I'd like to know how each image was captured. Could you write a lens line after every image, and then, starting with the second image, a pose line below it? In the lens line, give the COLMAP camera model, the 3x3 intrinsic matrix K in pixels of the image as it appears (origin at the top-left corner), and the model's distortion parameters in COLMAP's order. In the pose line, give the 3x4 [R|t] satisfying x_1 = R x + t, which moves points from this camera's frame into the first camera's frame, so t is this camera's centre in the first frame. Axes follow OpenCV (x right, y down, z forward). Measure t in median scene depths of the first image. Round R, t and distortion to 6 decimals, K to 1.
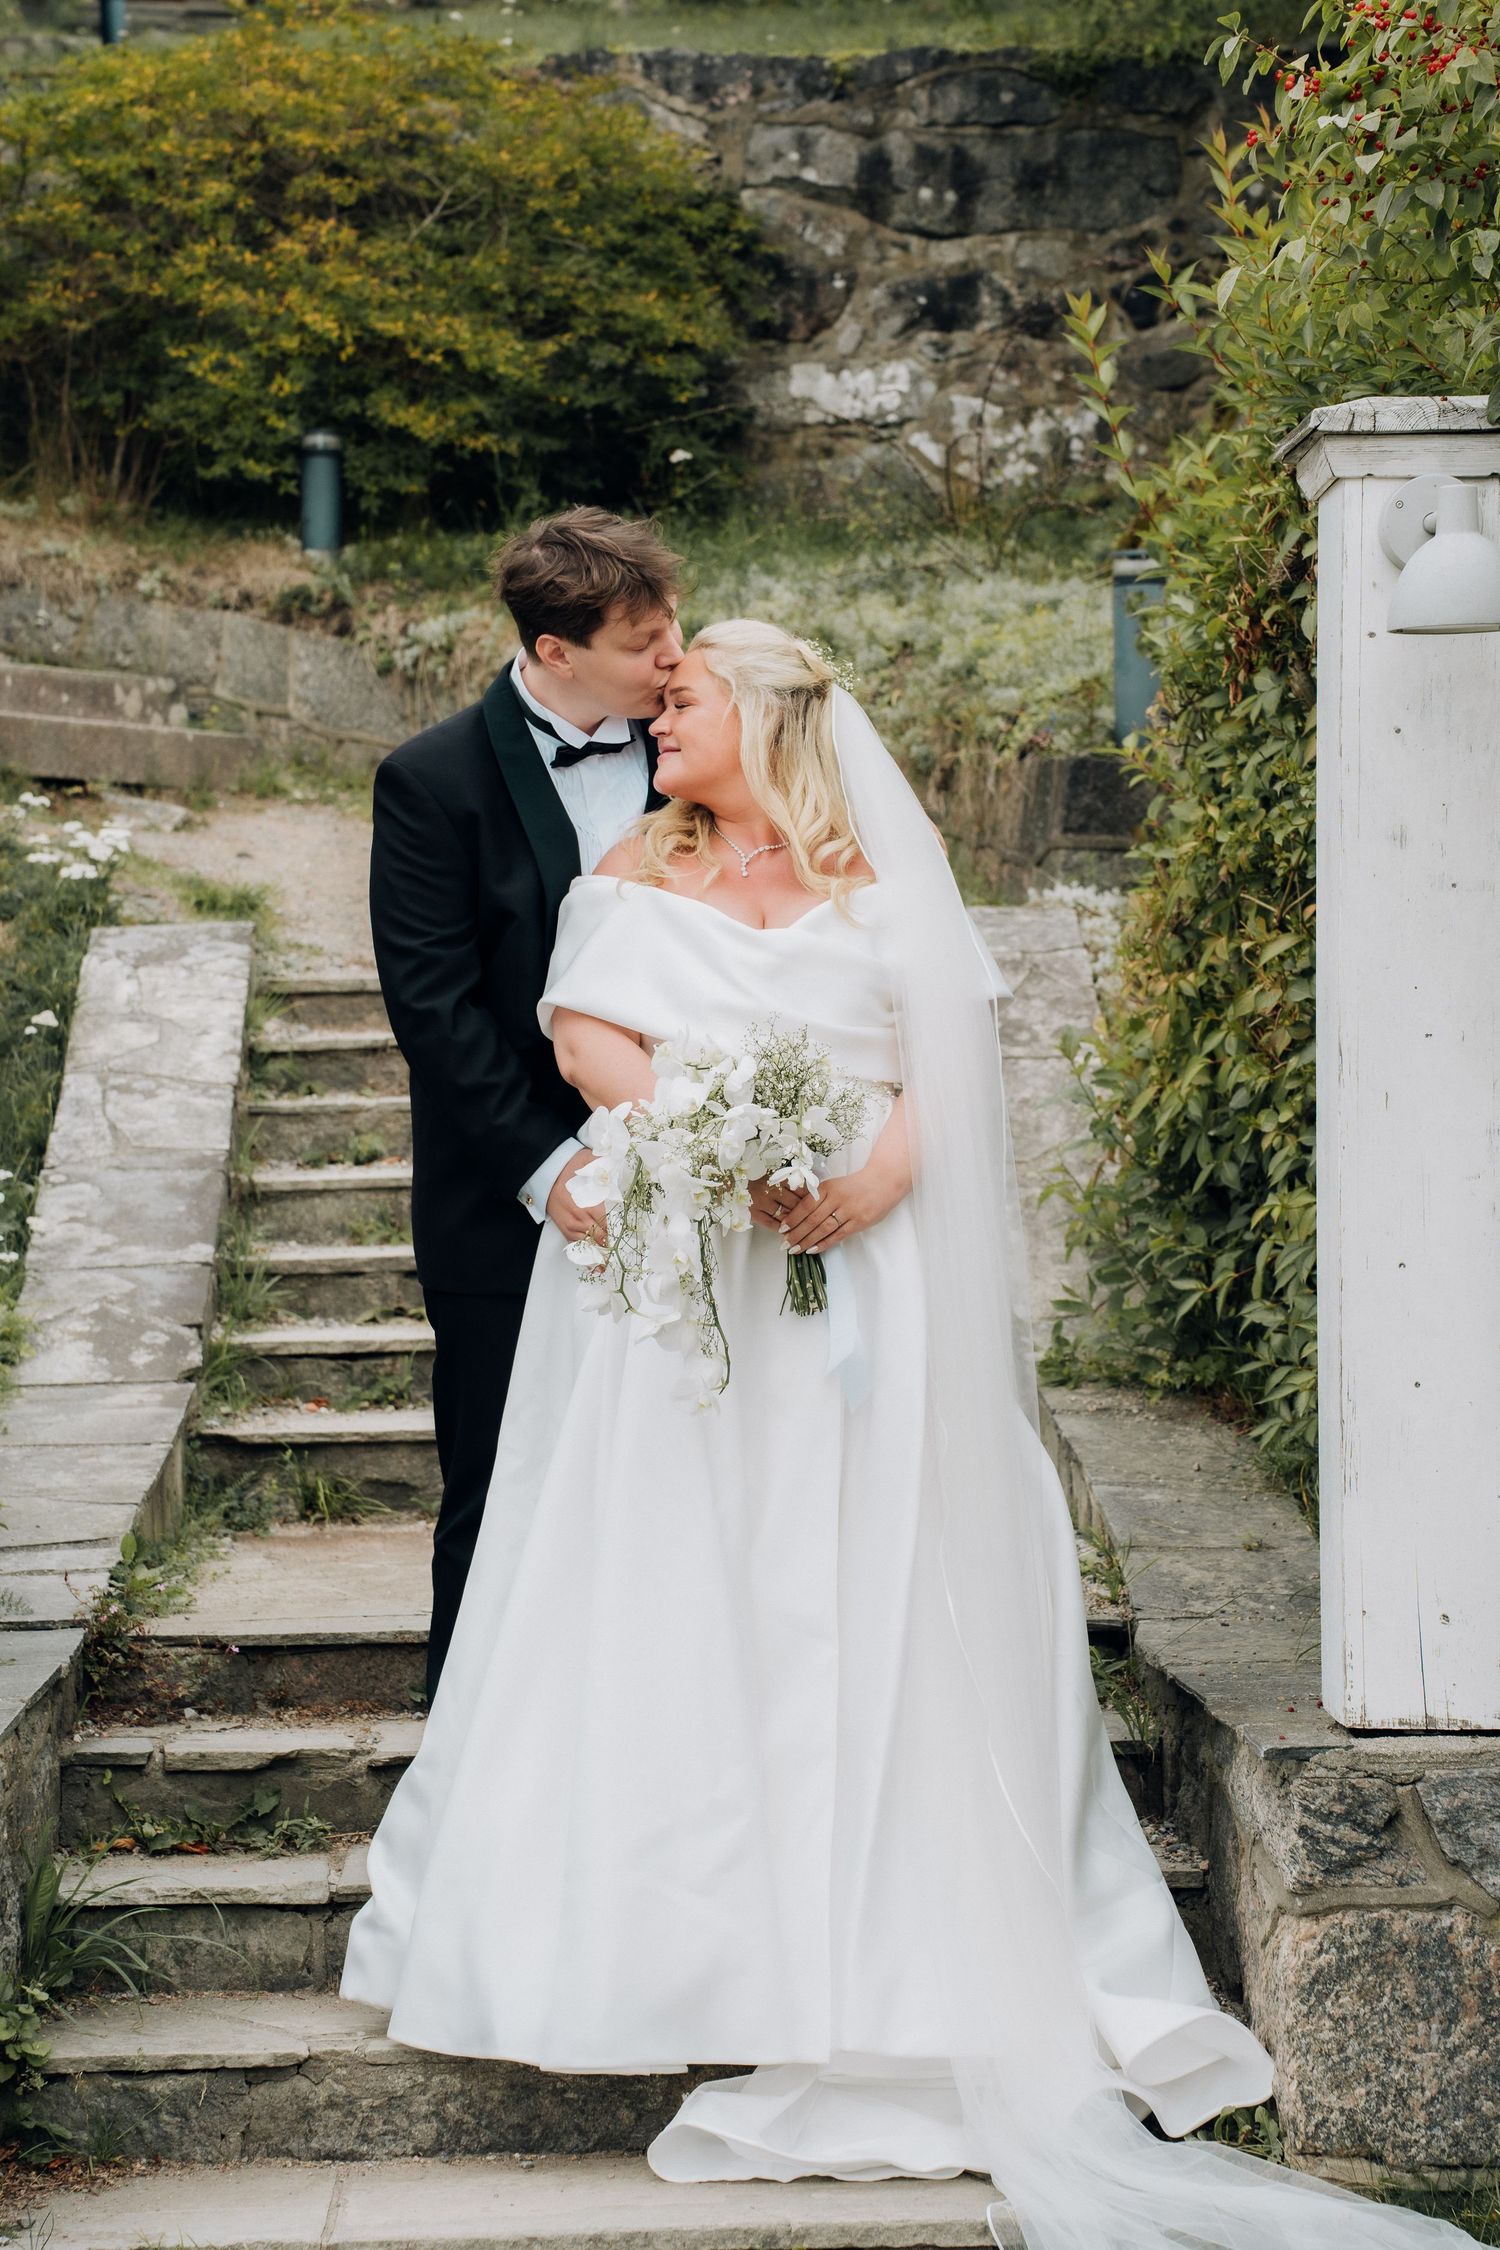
lens RADIAL K [[4947.3, 0, 750.0], [0, 4947.3, 1125.0], [0, 0, 1]] dist [0.529490, -0.016642]
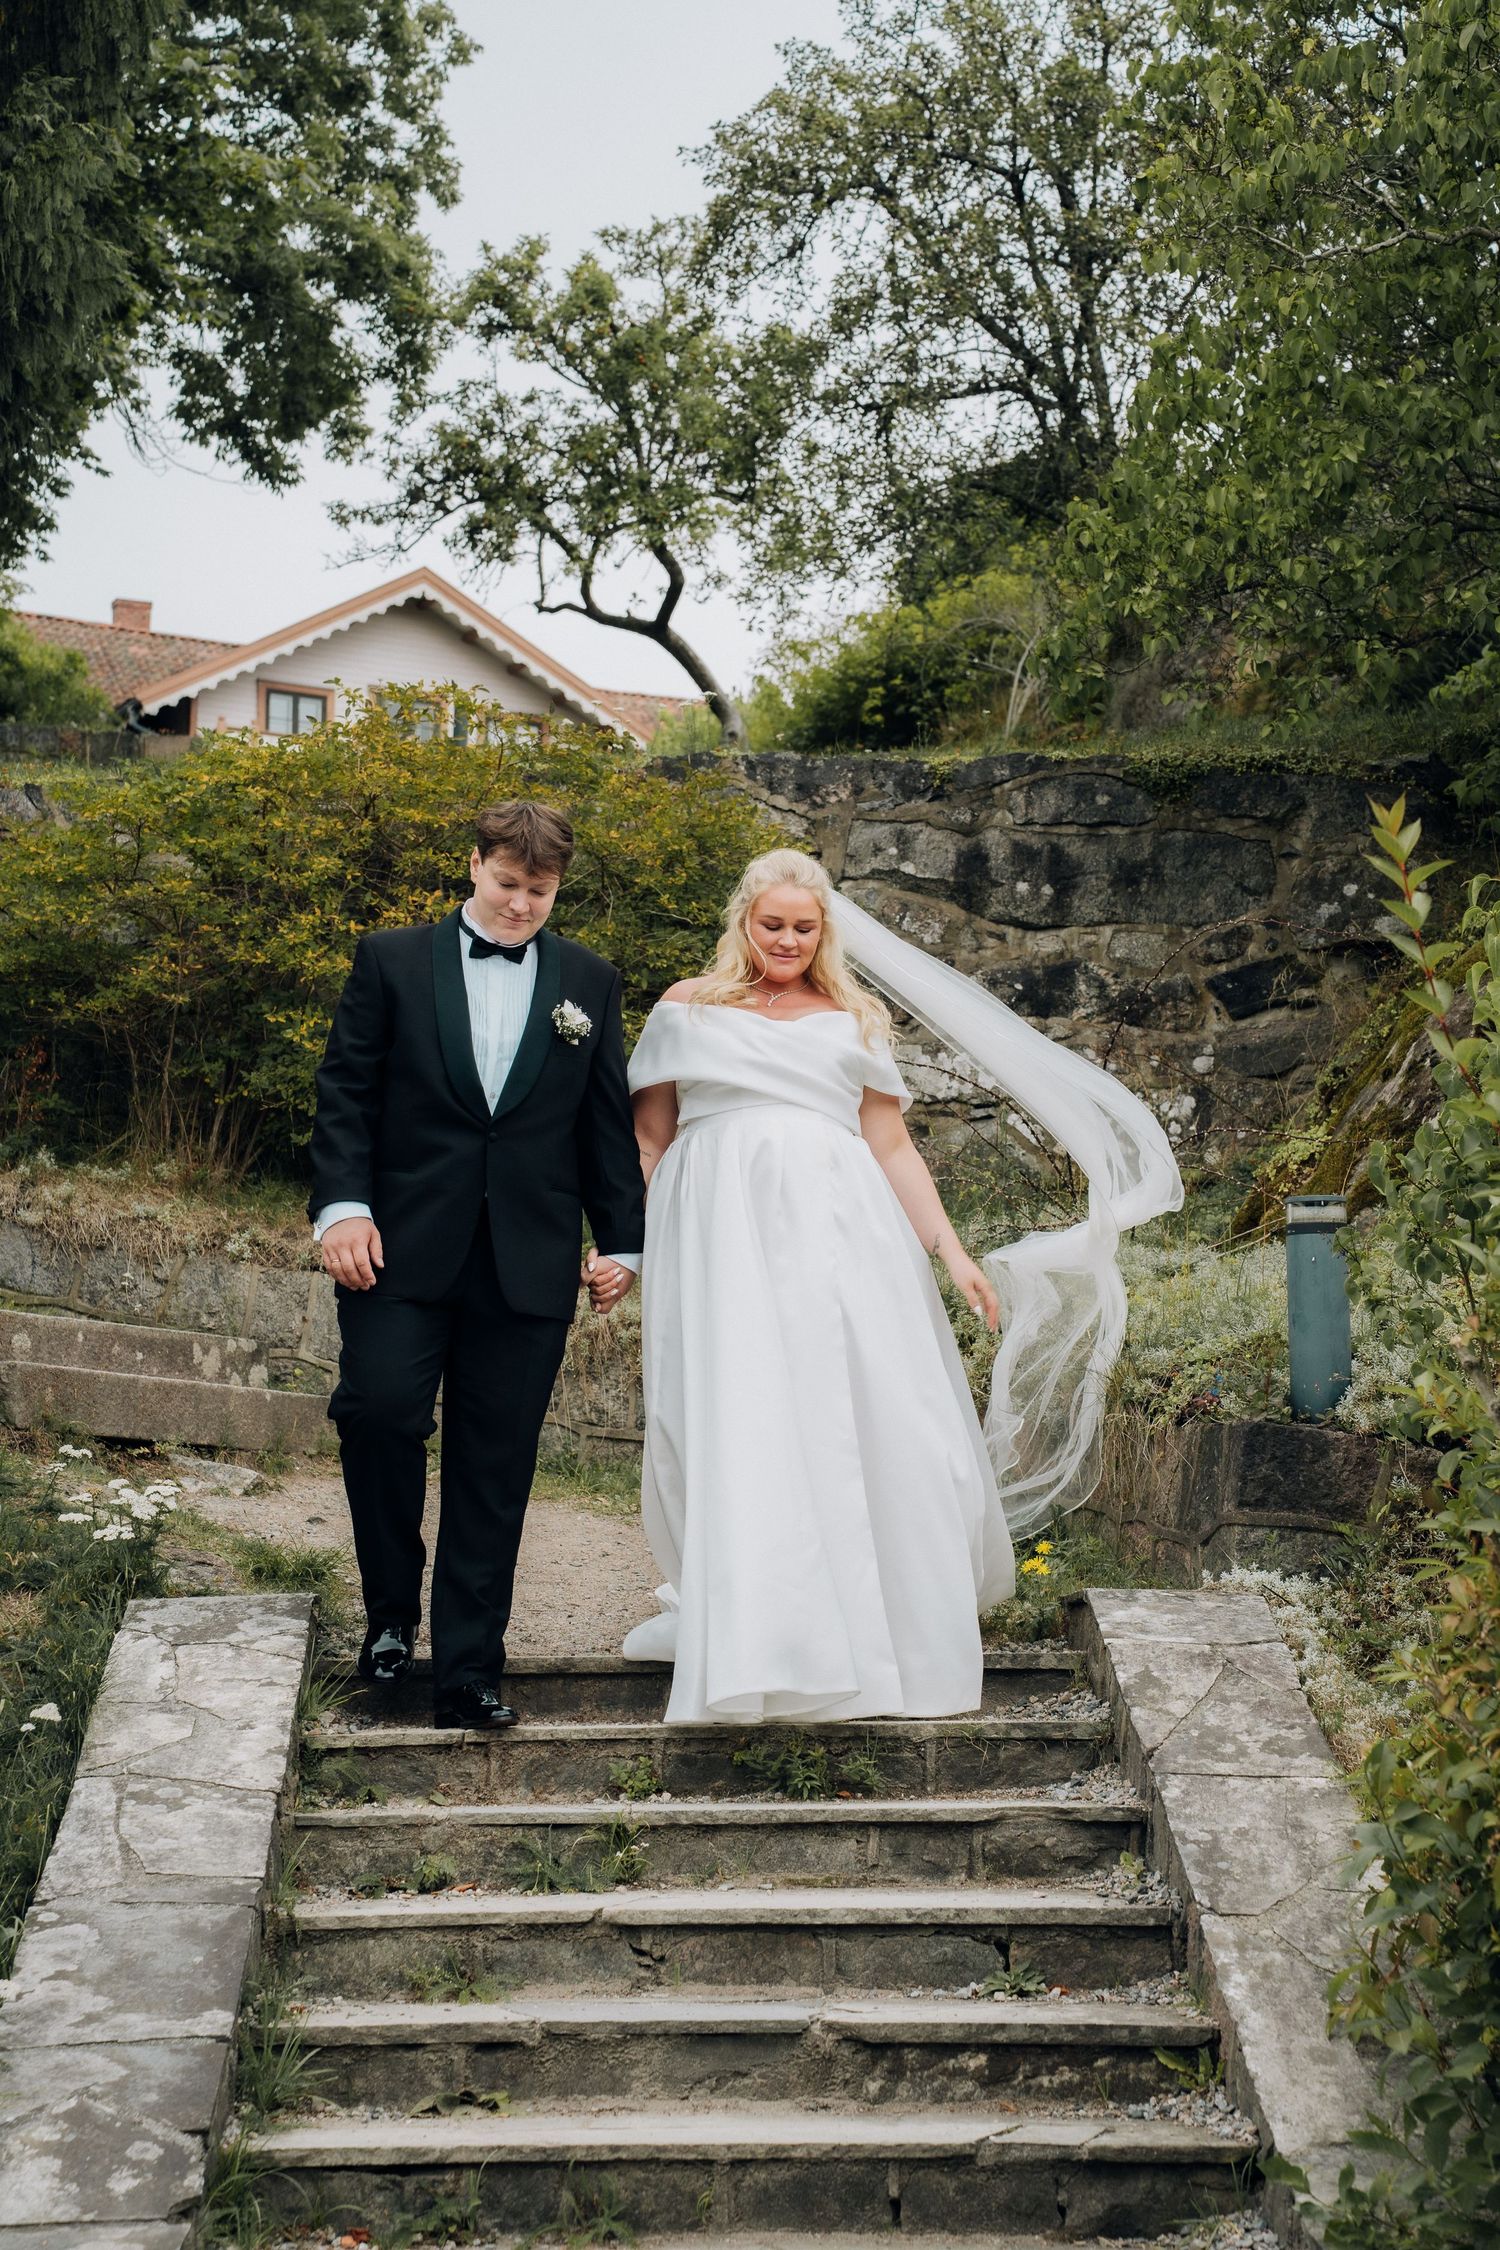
lens RADIAL K [[4104.7, 0, 750.0], [0, 4104.7, 1125.0], [0, 0, 1]] dist [0.430849, 0.055737]
pose [[0.999820, 0.018006, -0.005935, -0.016332], [-0.018710, 0.987675, -0.155399, -0.007973], [0.003064, 0.155483, 0.987834, 0.210636]]
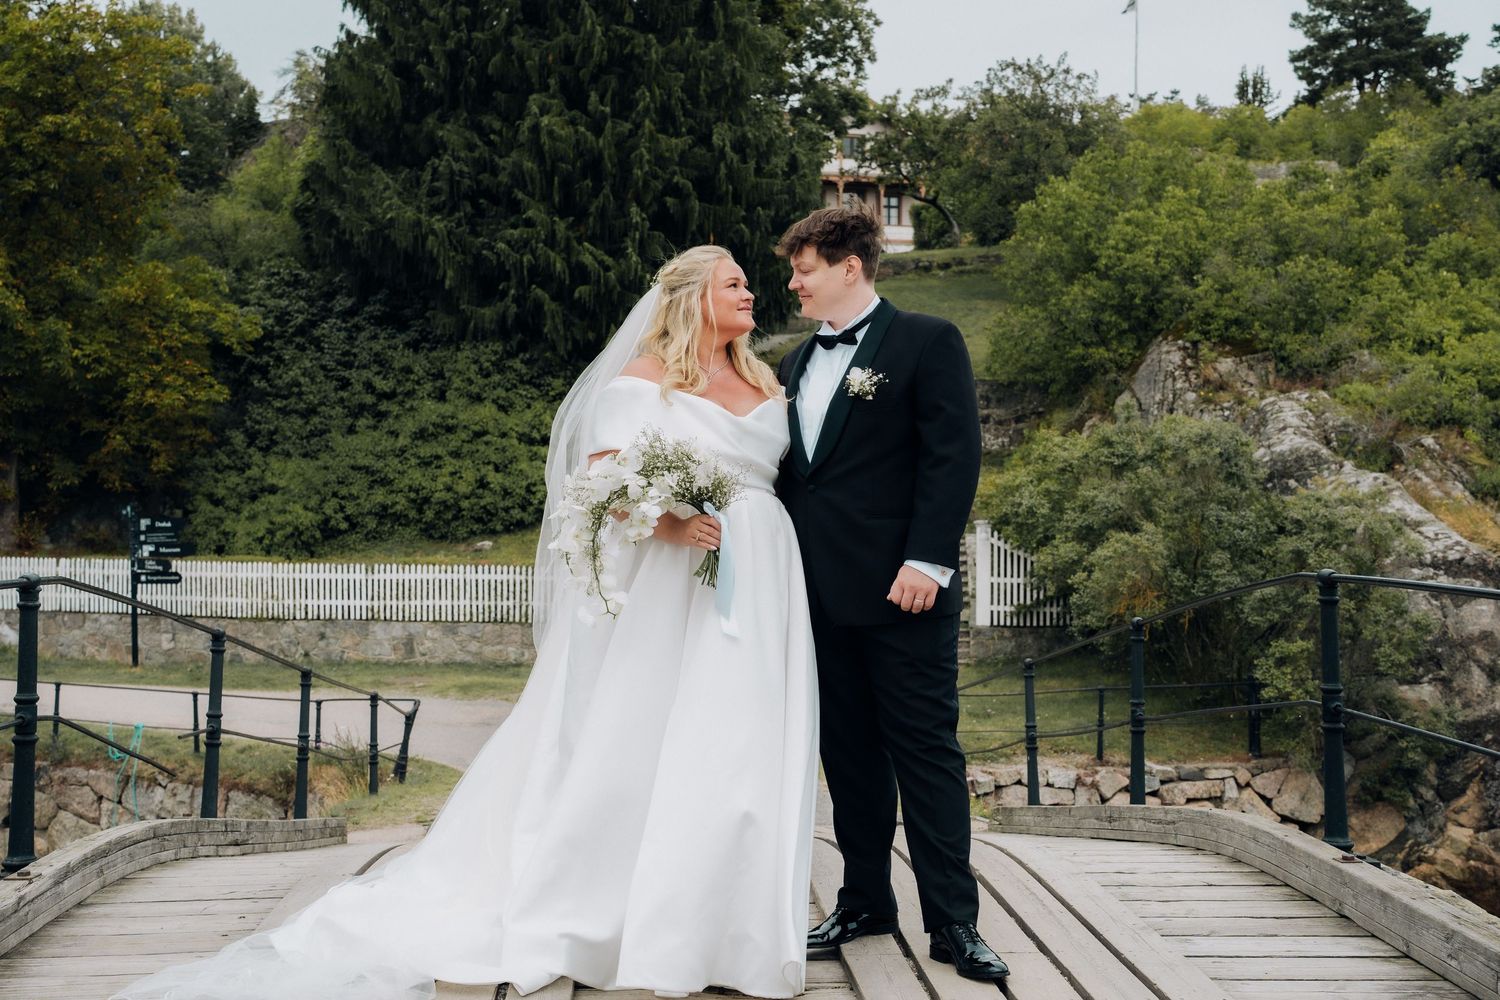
lens RADIAL K [[1857.6, 0, 750.0], [0, 1857.6, 500.0], [0, 0, 1]] dist [0.004190, 0.002118]
pose [[0.990804, 0.022227, -0.133465, 0.068016], [-0.021700, 0.999750, 0.005405, -0.081330], [0.133552, -0.002460, 0.991039, -1.454915]]
